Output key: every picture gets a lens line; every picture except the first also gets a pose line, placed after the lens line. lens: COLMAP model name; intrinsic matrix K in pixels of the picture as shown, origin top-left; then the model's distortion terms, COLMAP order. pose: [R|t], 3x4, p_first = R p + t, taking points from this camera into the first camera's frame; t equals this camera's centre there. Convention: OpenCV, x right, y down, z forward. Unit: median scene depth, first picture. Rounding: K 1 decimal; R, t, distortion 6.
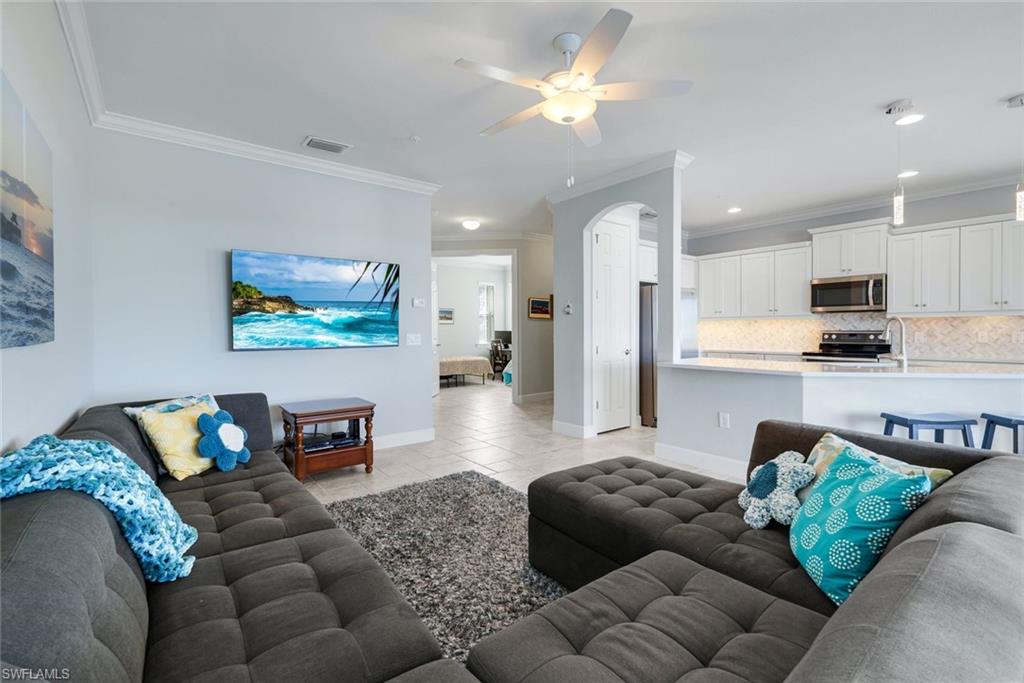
lens RADIAL K [[450.3, 0, 513.5], [0, 450.3, 336.3], [0, 0, 1]] dist [0.000568, 0.000461]
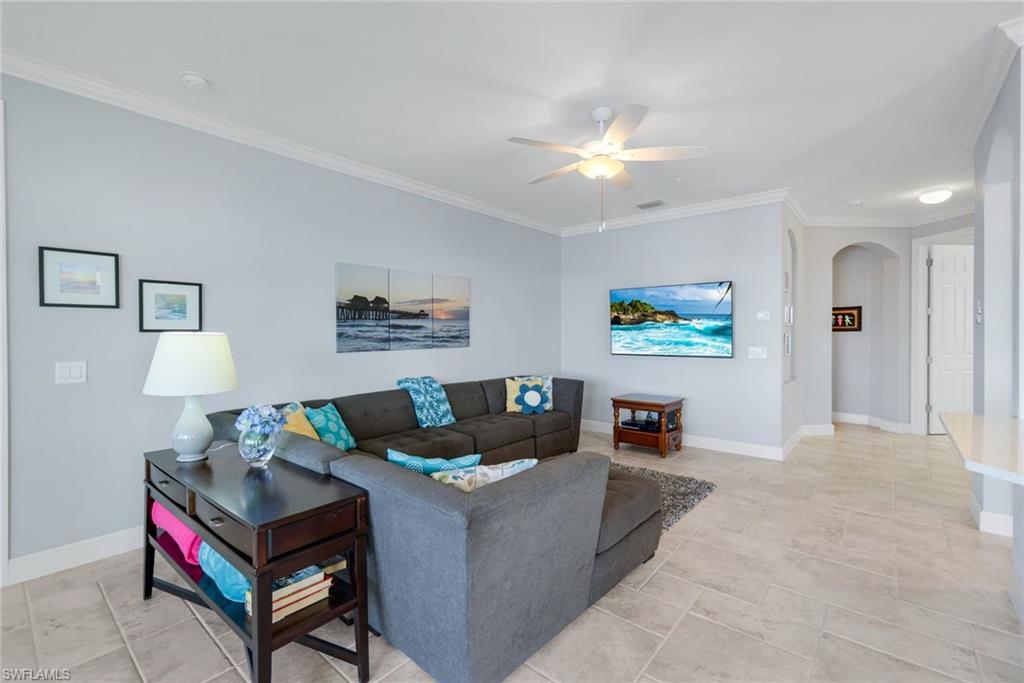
lens RADIAL K [[446.1, 0, 513.1], [0, 446.1, 336.0], [0, 0, 1]] dist [0.003076, 0.000458]
pose [[0.197758, 0.012143, -0.980176, 0.598311], [-0.014205, 0.999854, 0.009521, -0.029370], [0.980148, 0.012040, 0.197902, 0.254830]]
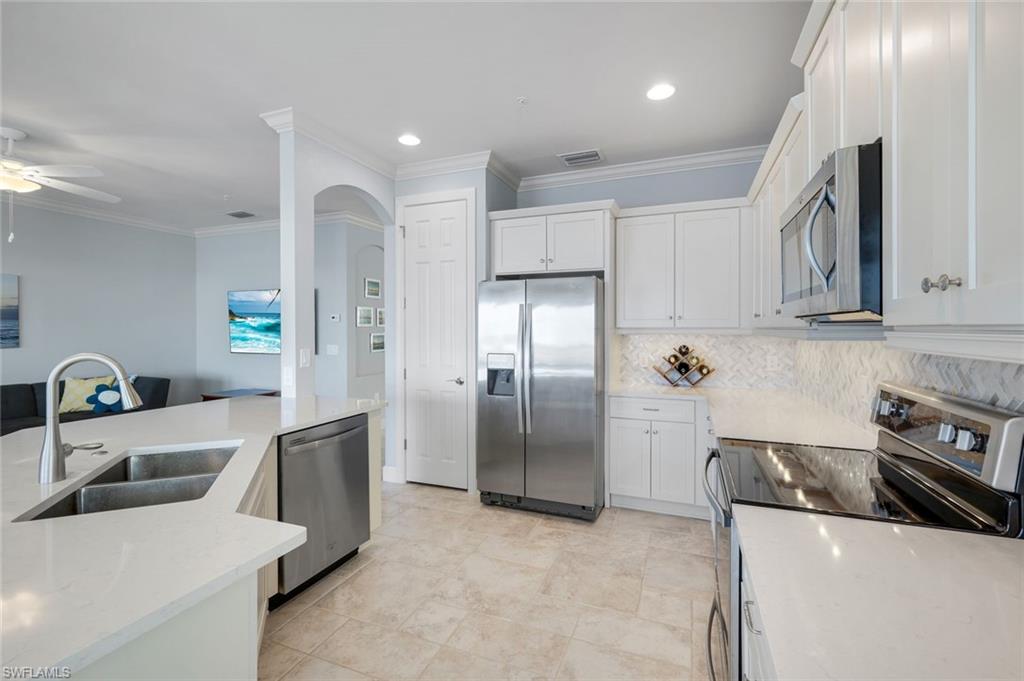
lens RADIAL K [[447.1, 0, 513.2], [0, 447.1, 330.8], [0, 0, 1]] dist [0.004344, 0.000310]
pose [[0.502760, 0.010043, -0.864368, 0.943868], [-0.014950, 0.999884, 0.002922, -0.048441], [0.864297, 0.011453, 0.502852, 0.765496]]
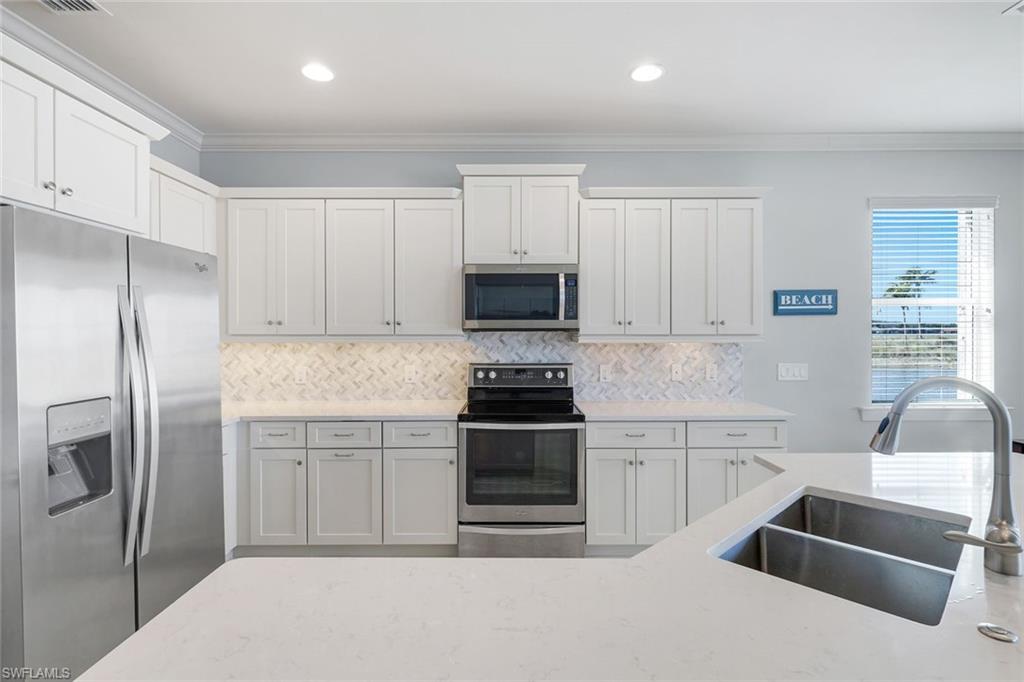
lens RADIAL K [[493.7, 0, 512.7], [0, 493.7, 335.9], [0, 0, 1]] dist [0.002370, 0.000068]
pose [[0.623529, -0.000232, 0.781800, 0.298617], [0.009461, 0.999929, -0.007249, -0.047102], [-0.781743, 0.011917, 0.623487, 0.694686]]
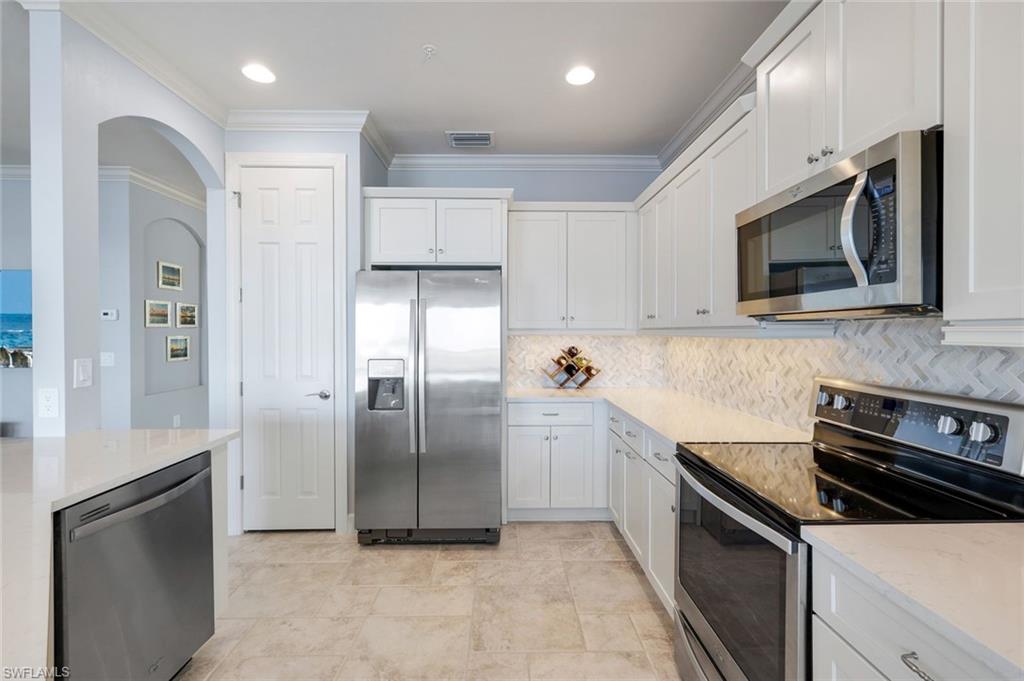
lens RADIAL K [[446.1, 0, 513.1], [0, 446.1, 335.0], [0, 0, 1]] dist [0.003076, 0.000458]
pose [[0.797650, 0.010332, -0.603032, 0.815172], [-0.014063, 0.999900, -0.001471, -0.043234], [0.602957, 0.009654, 0.797716, 0.742376]]
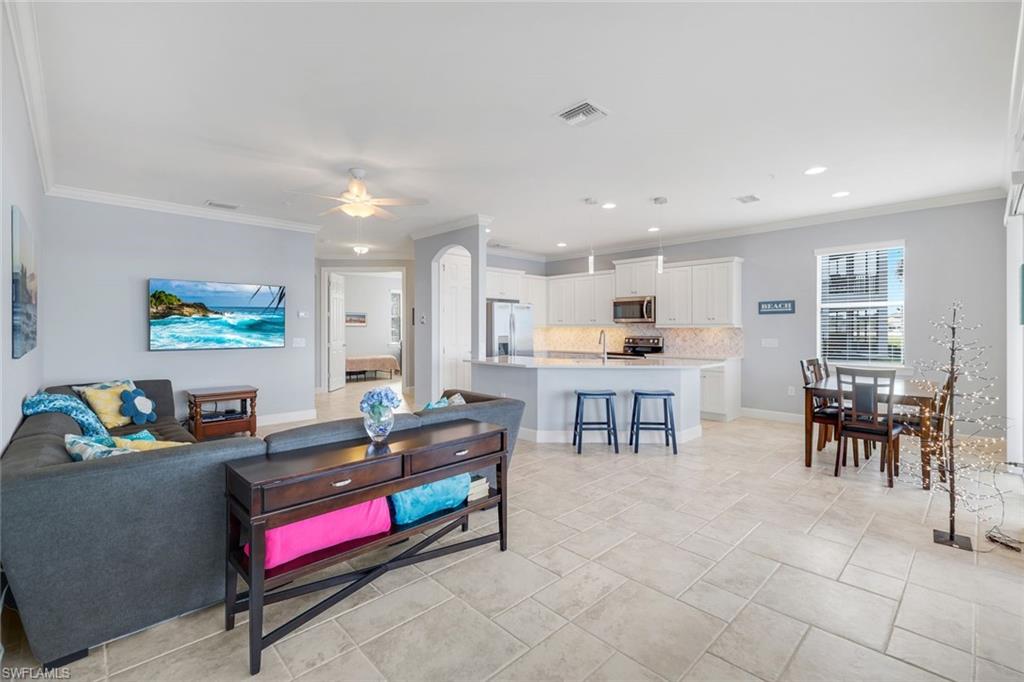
lens RADIAL K [[451.8, 0, 512.7], [0, 451.8, 329.9], [0, 0, 1]] dist [0.002747, 0.000490]
pose [[0.995452, 0.005785, 0.095090, 0.260108], [-0.004804, 0.999933, -0.010548, -0.017088], [-0.095145, 0.010043, 0.995413, -0.361824]]
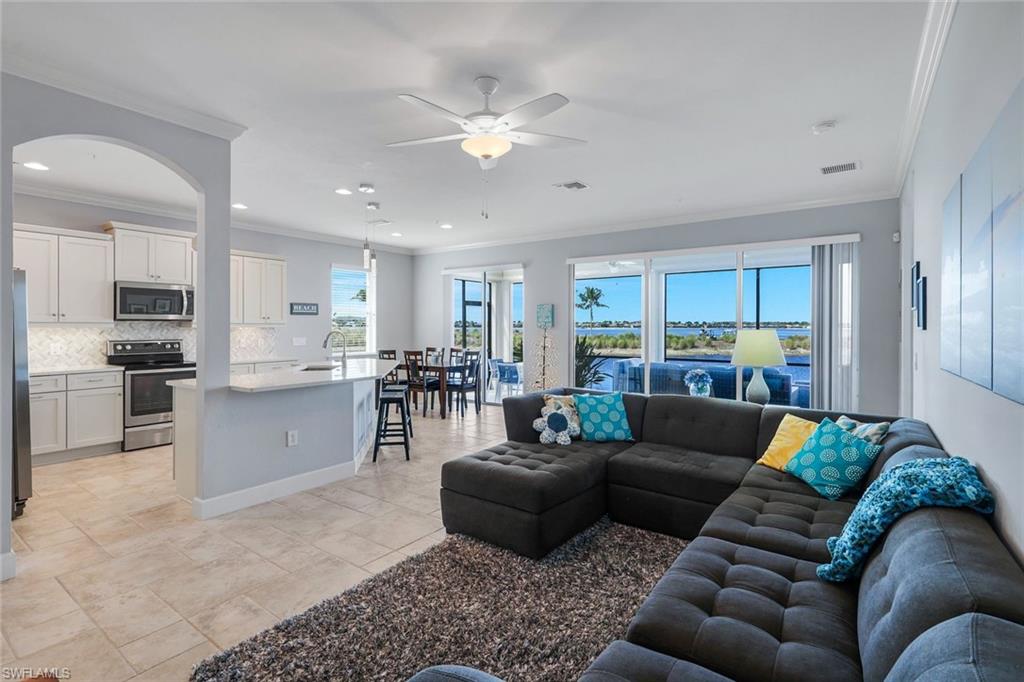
lens RADIAL K [[484.4, 0, 511.7], [0, 484.4, 327.7], [0, 0, 1]] dist [0.003727, 0.000933]
pose [[-0.271865, 0.002306, 0.962333, -0.481269], [0.013975, 0.999901, 0.001552, -0.032628], [-0.962234, 0.013870, -0.271870, 0.602627]]
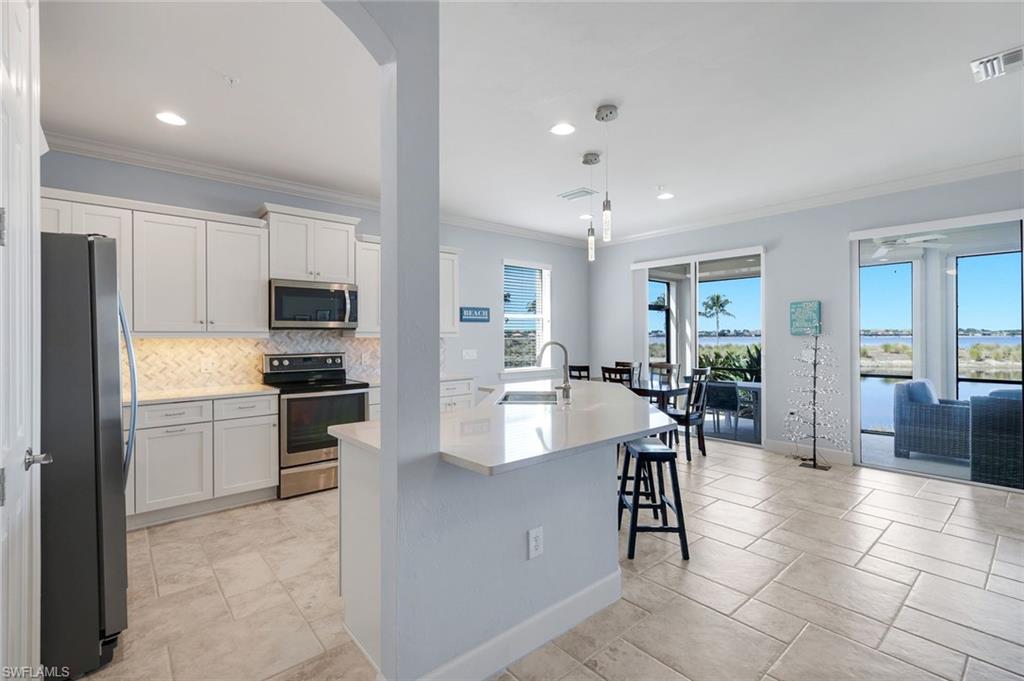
lens RADIAL K [[460.8, 0, 513.2], [0, 460.8, 337.2], [0, 0, 1]] dist [0.006450, 0.000234]
pose [[-0.041343, 0.004138, 0.999136, -0.043088], [0.019682, 0.999801, -0.003326, -0.033946], [-0.998951, 0.019527, -0.041416, 0.760162]]
